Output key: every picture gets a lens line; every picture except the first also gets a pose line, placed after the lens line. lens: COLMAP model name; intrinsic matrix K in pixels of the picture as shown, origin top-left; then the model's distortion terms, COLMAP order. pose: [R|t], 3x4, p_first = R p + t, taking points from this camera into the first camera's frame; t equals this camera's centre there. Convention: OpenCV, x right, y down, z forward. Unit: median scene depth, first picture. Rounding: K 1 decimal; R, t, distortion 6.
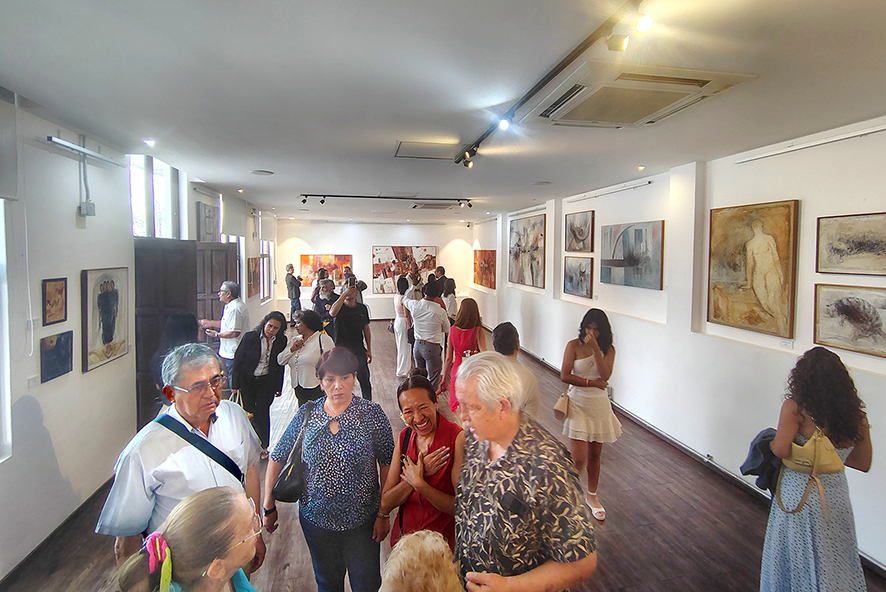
lens RADIAL K [[426.5, 0, 431.5], [0, 426.5, 268.5], [0, 0, 1]] dist [0.000384, 0.000962]
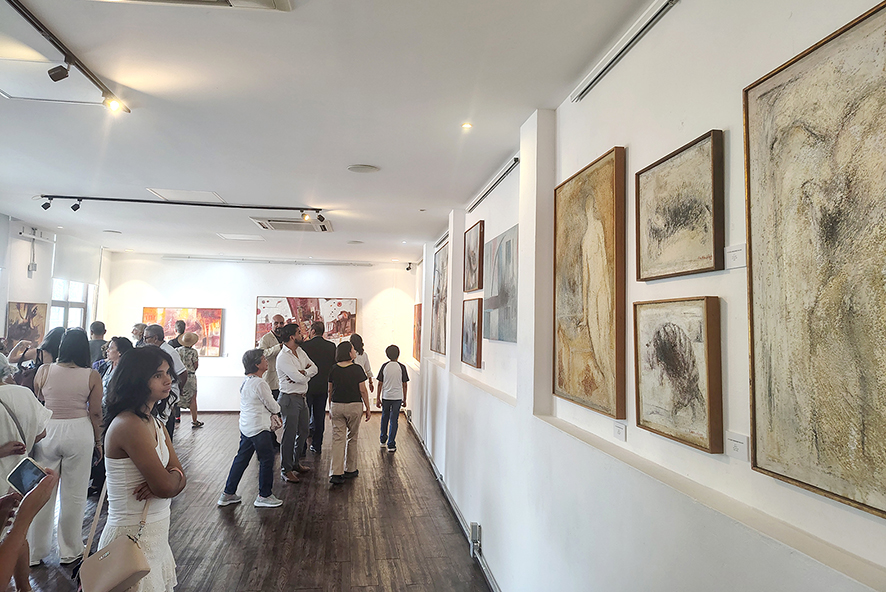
lens RADIAL K [[627.9, 0, 415.6], [0, 627.9, 272.2], [0, 0, 1]] dist [0.029784, -0.005034]
pose [[0.996301, 0.013750, -0.084828, 0.403338], [-0.024377, 0.991788, -0.125549, 0.056503], [0.082405, 0.127152, 0.988454, 0.141431]]
